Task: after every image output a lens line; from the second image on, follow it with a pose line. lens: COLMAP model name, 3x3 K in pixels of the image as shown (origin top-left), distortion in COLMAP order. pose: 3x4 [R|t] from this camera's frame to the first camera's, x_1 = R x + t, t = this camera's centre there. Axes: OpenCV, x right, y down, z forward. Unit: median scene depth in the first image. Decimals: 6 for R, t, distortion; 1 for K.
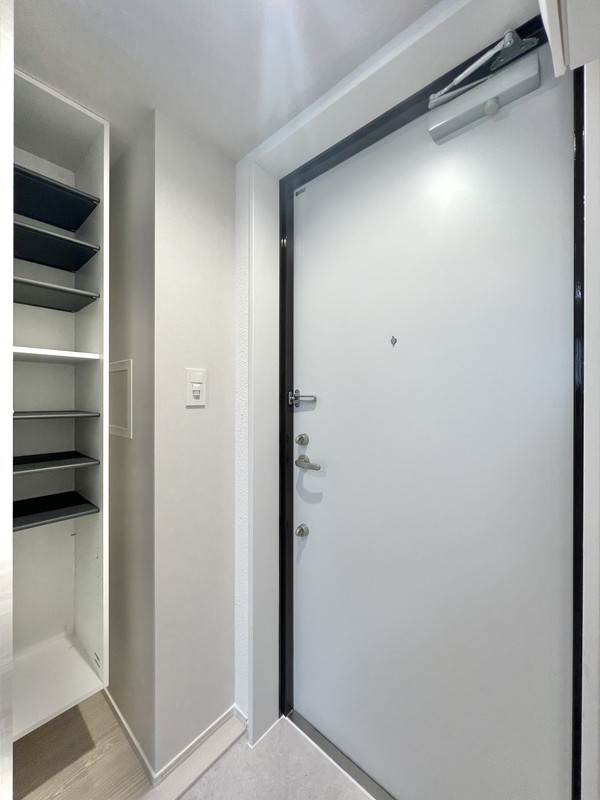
lens RADIAL K [[321.0, 0, 300.4], [0, 321.0, 400.6], [0, 0, 1]] dist [-0.000010, -0.000042]
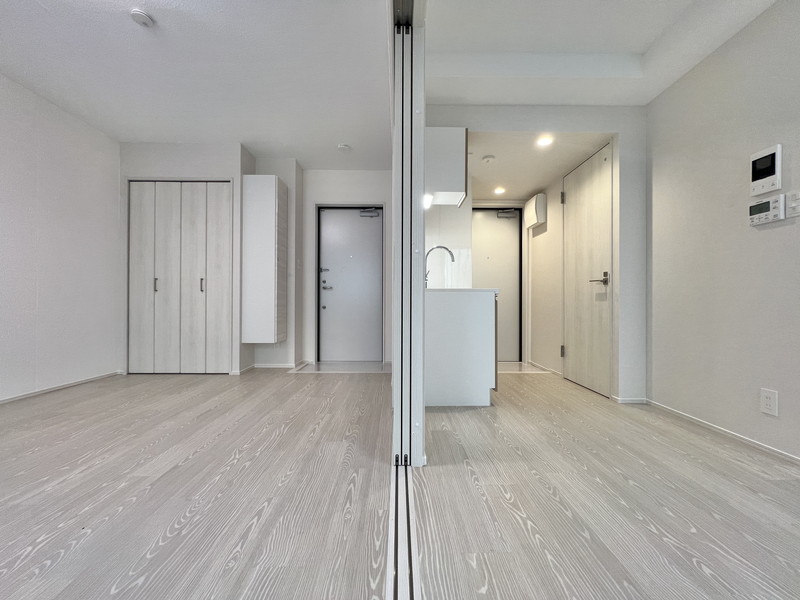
lens RADIAL K [[321.0, 0, 400.5], [0, 321.0, 301.4], [0, 0, 1]] dist [-0.000010, -0.000042]
pose [[0.738277, -0.000336, 0.674497, -1.739537], [0.001742, 0.999997, -0.001408, 0.347710], [-0.674495, 0.002215, 0.738276, -2.160451]]
